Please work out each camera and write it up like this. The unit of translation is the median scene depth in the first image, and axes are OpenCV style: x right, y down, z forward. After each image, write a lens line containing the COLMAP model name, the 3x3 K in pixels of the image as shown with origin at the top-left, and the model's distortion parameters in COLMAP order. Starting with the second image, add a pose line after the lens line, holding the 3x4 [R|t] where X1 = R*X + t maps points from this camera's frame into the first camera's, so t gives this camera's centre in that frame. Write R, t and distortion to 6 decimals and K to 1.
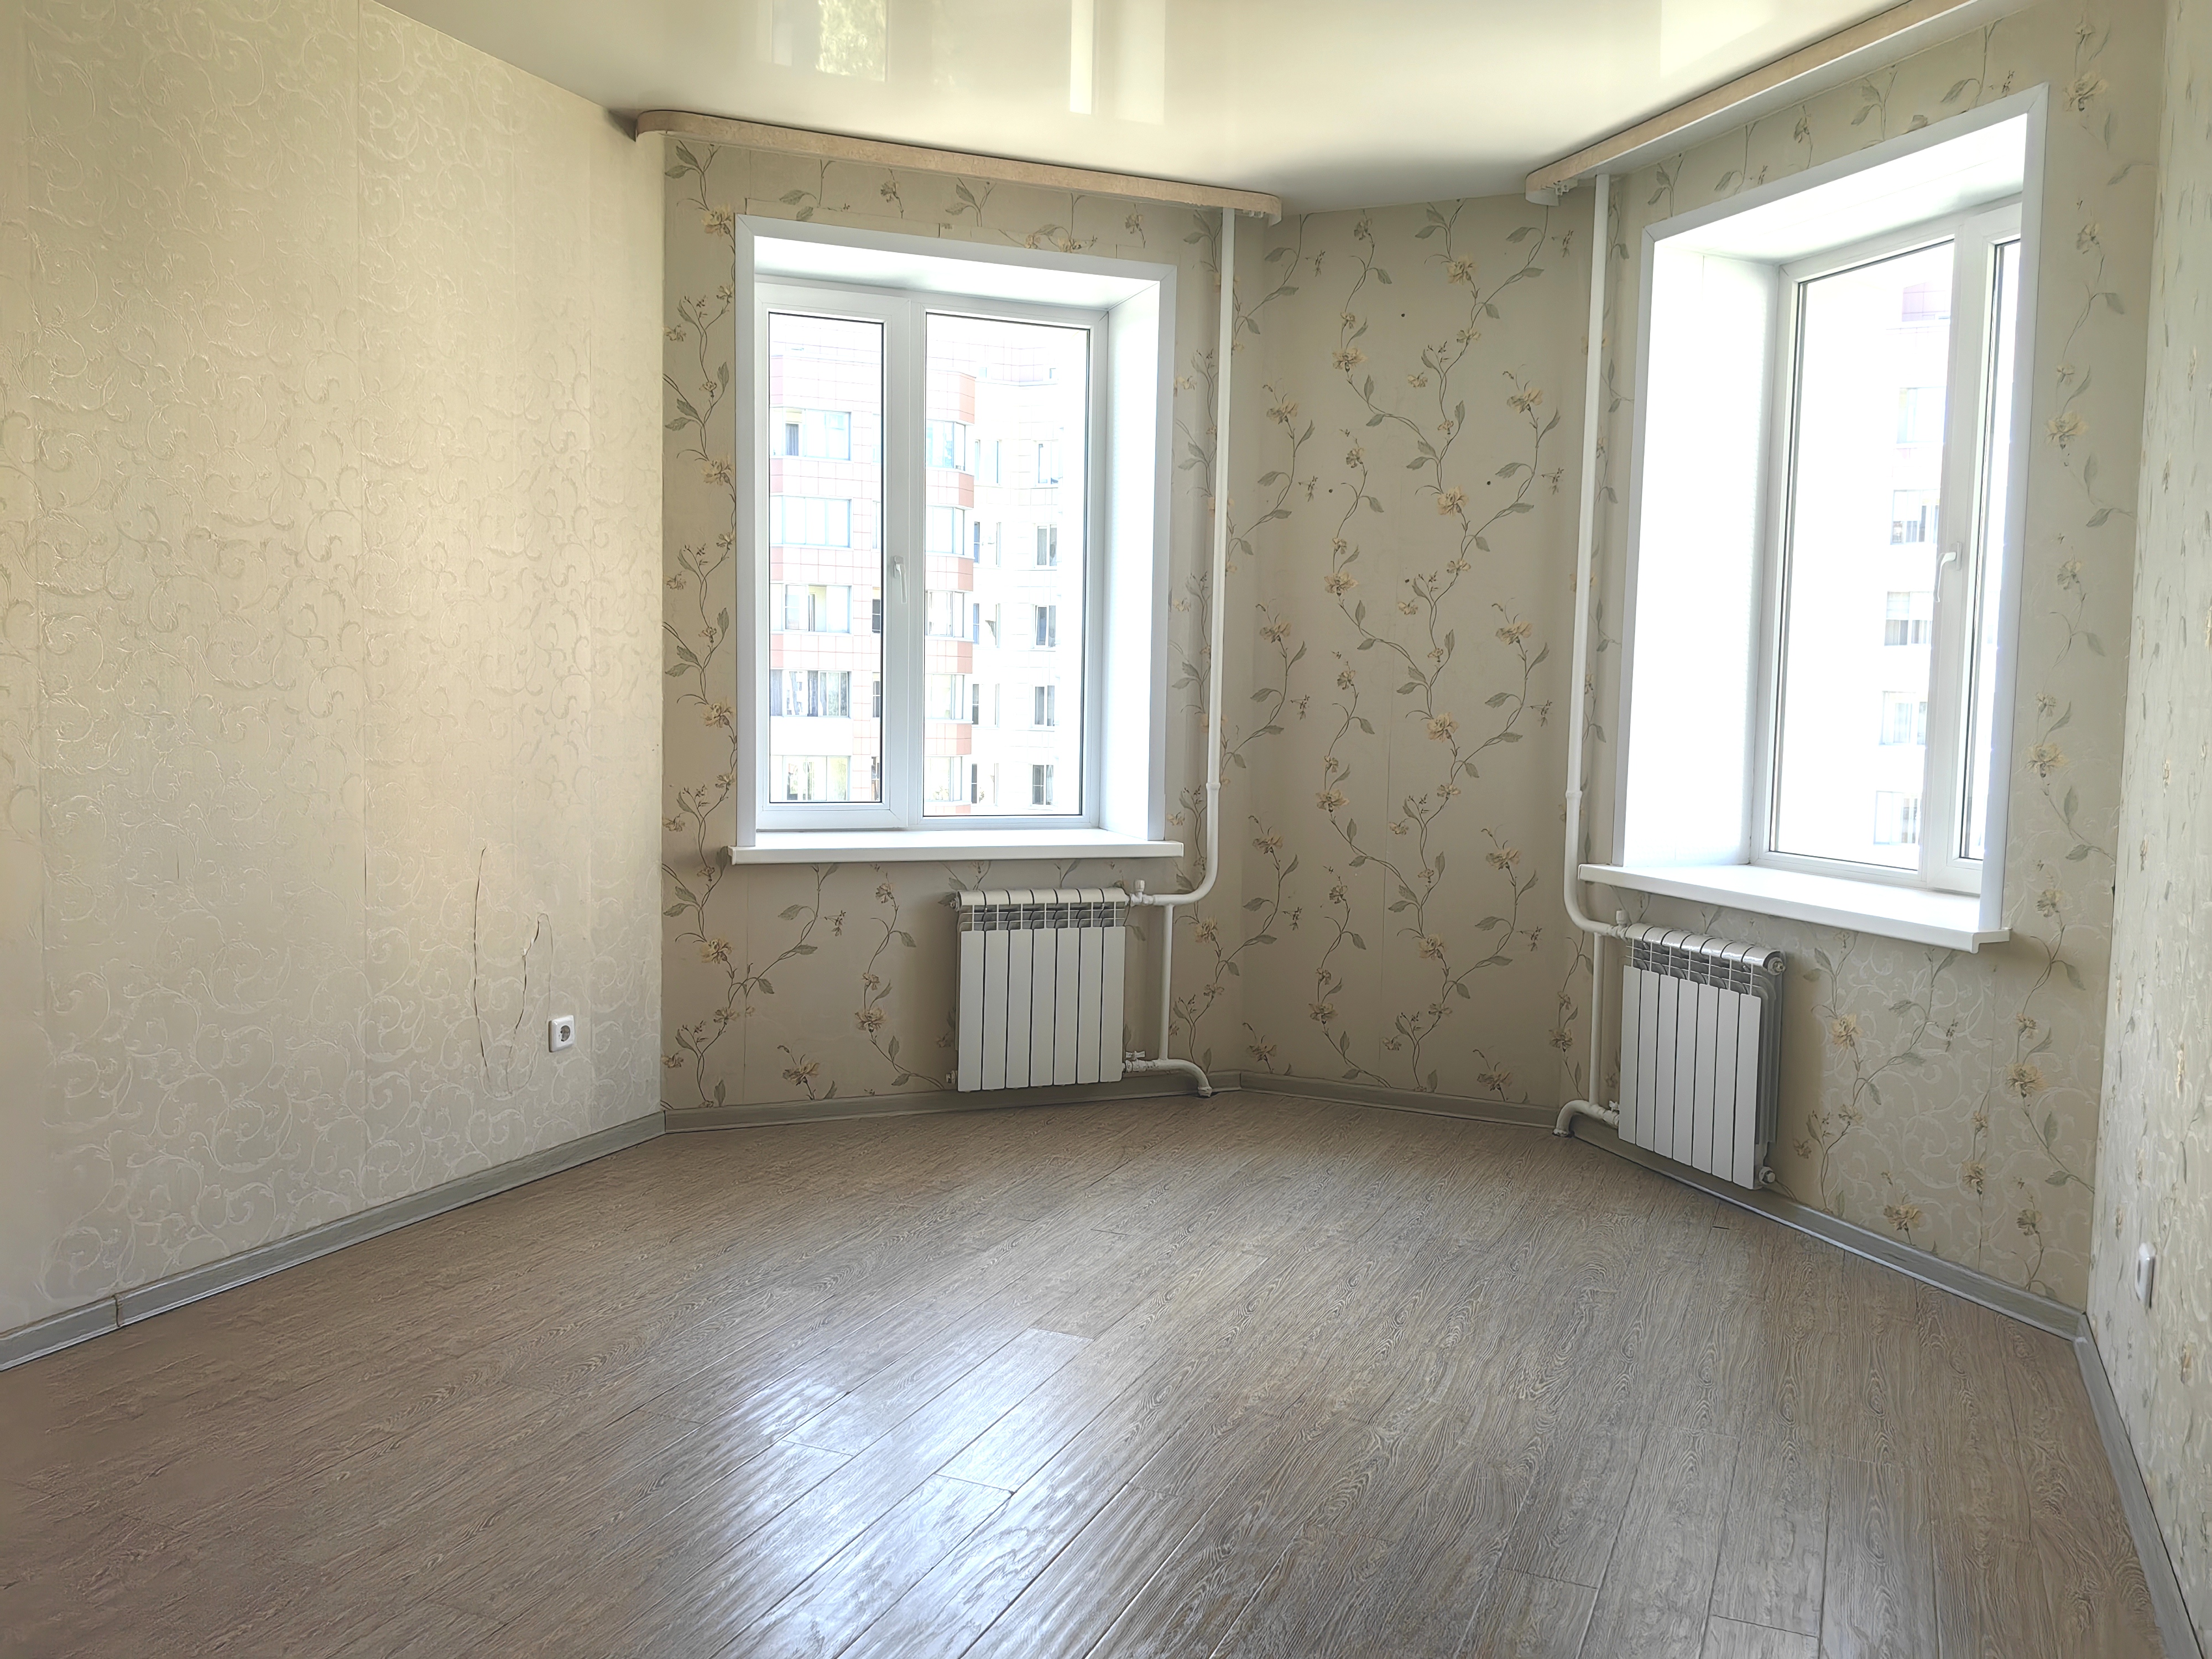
lens RADIAL K [[1743.5, 0, 1124.2], [0, 1743.5, 850.5], [0, 0, 1]] dist [0.071463, -0.115835]
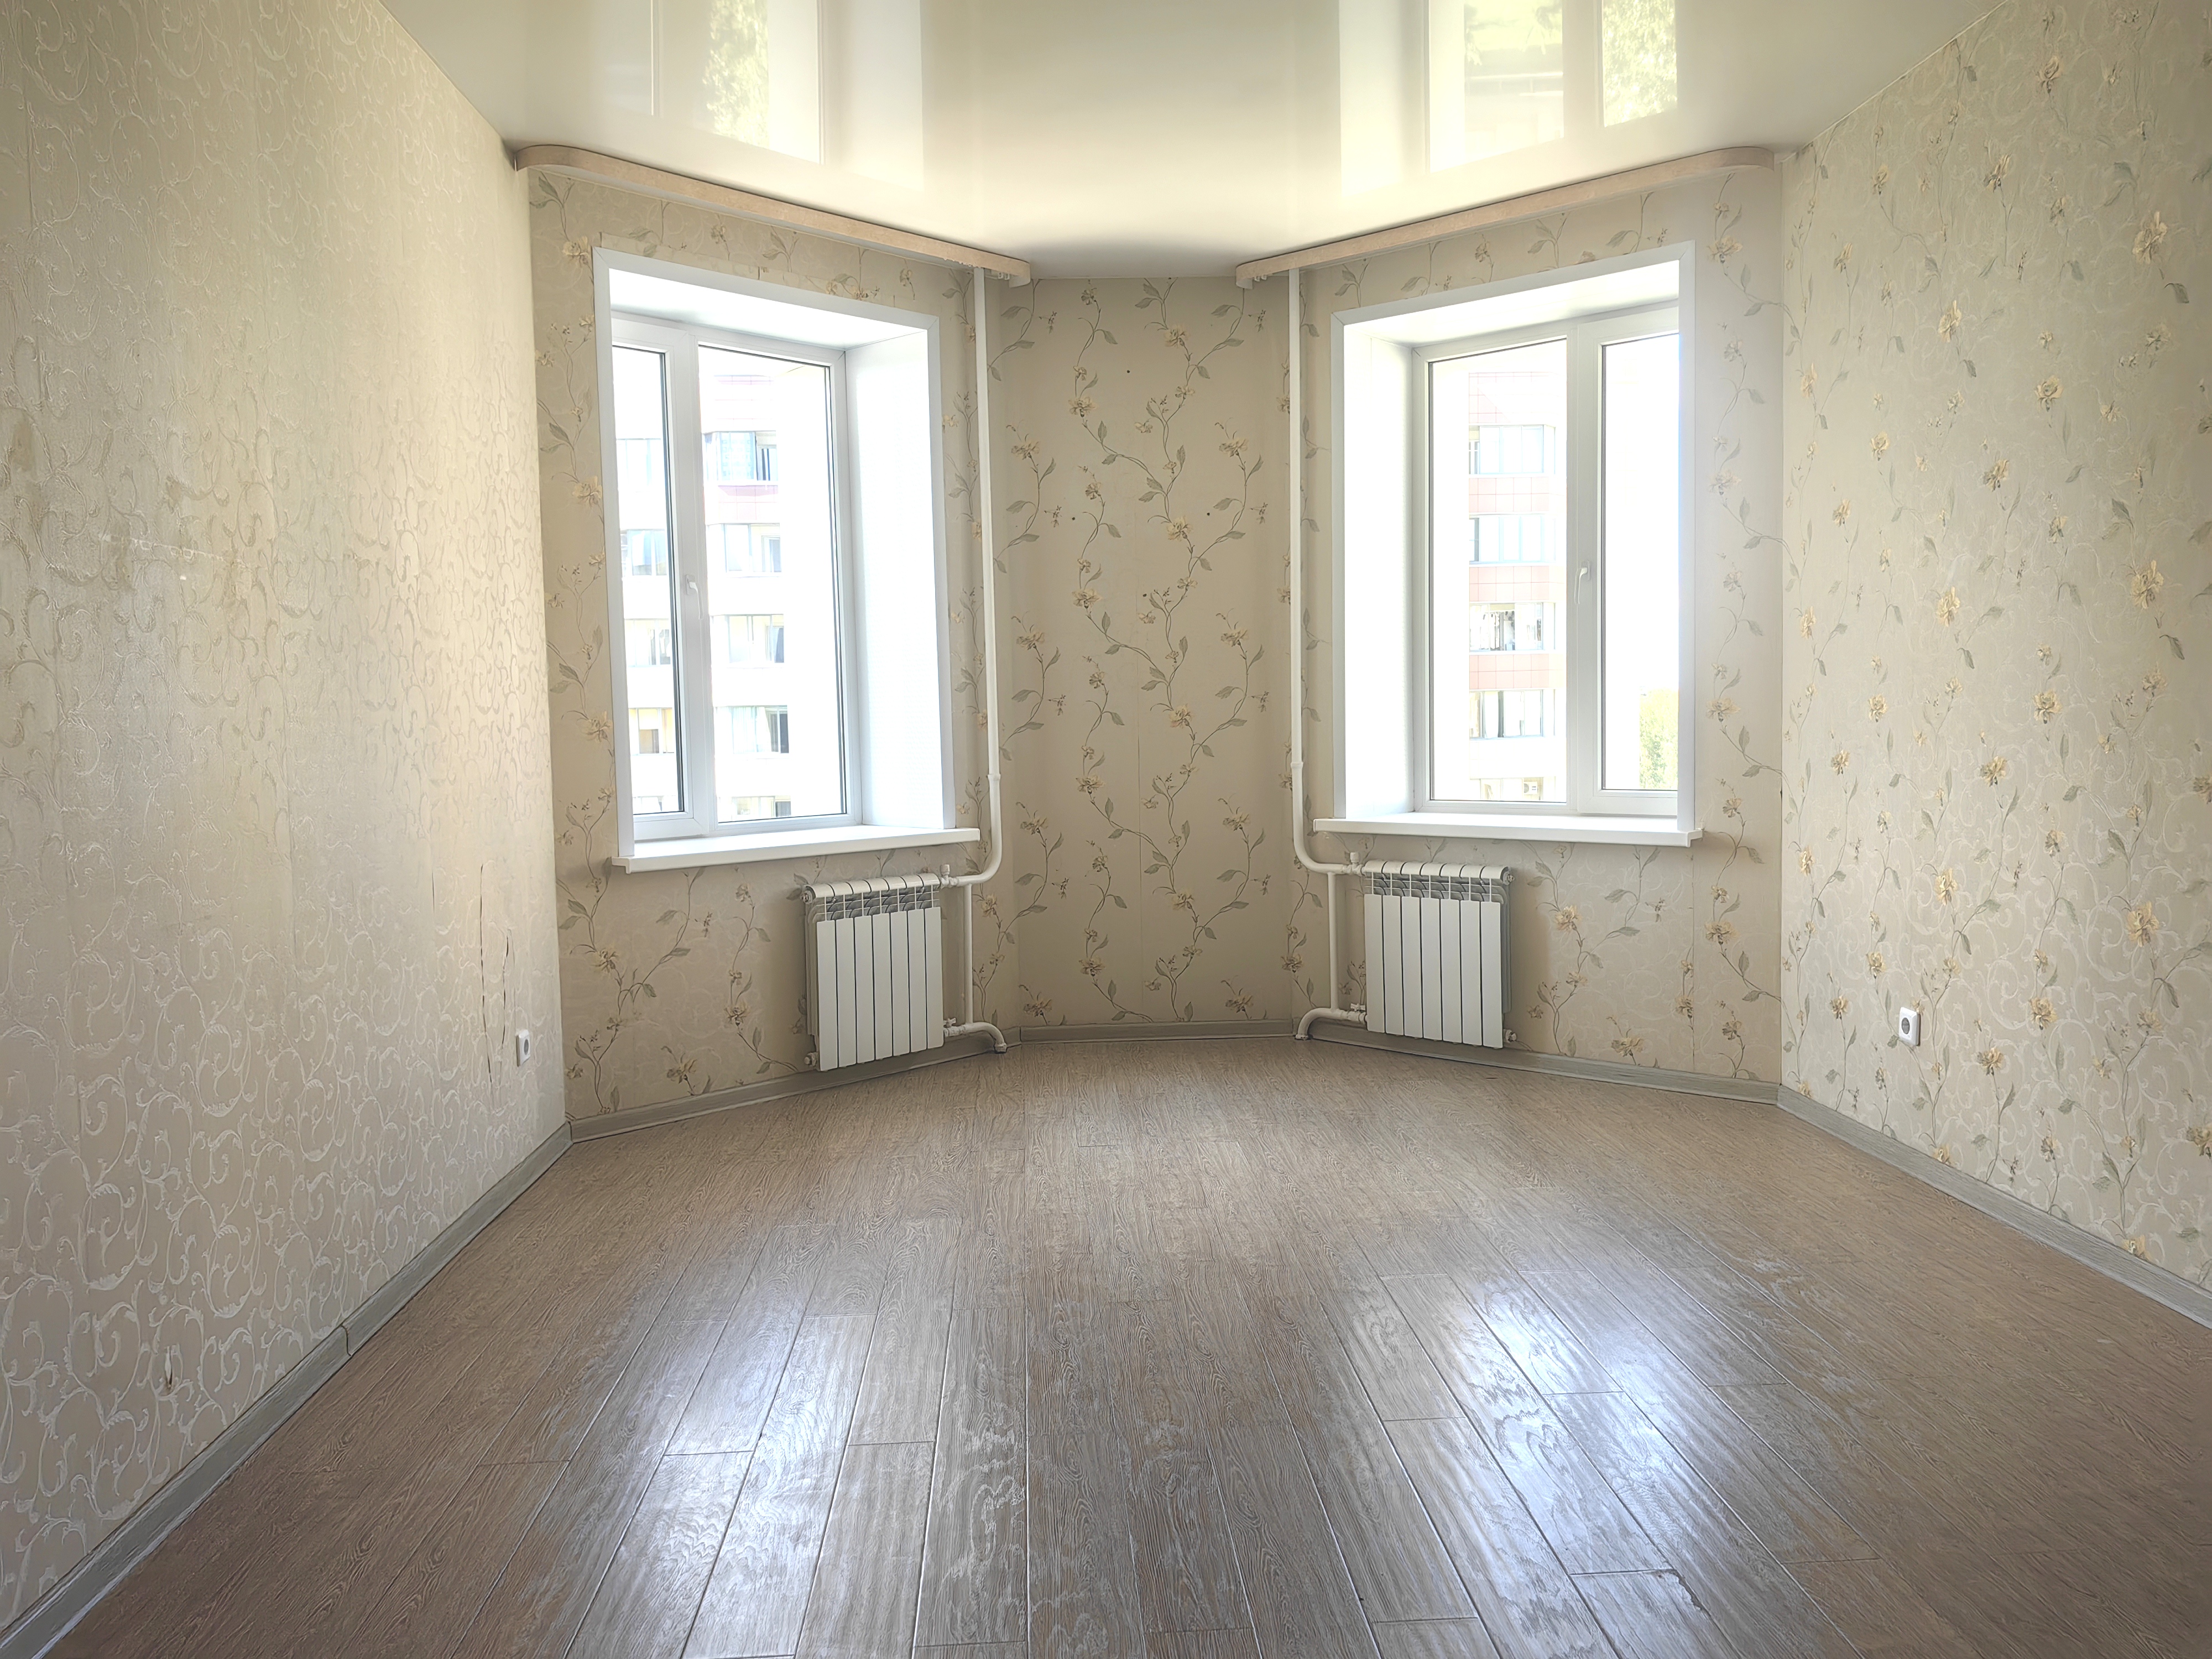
lens RADIAL K [[1749.0, 0, 1112.9], [0, 1749.0, 851.9], [0, 0, 1]] dist [0.115070, -0.221059]
pose [[0.895713, -0.074757, 0.438303, -0.411921], [0.080469, 0.996742, 0.005560, 0.012259], [-0.437290, 0.030289, 0.898810, -0.060567]]
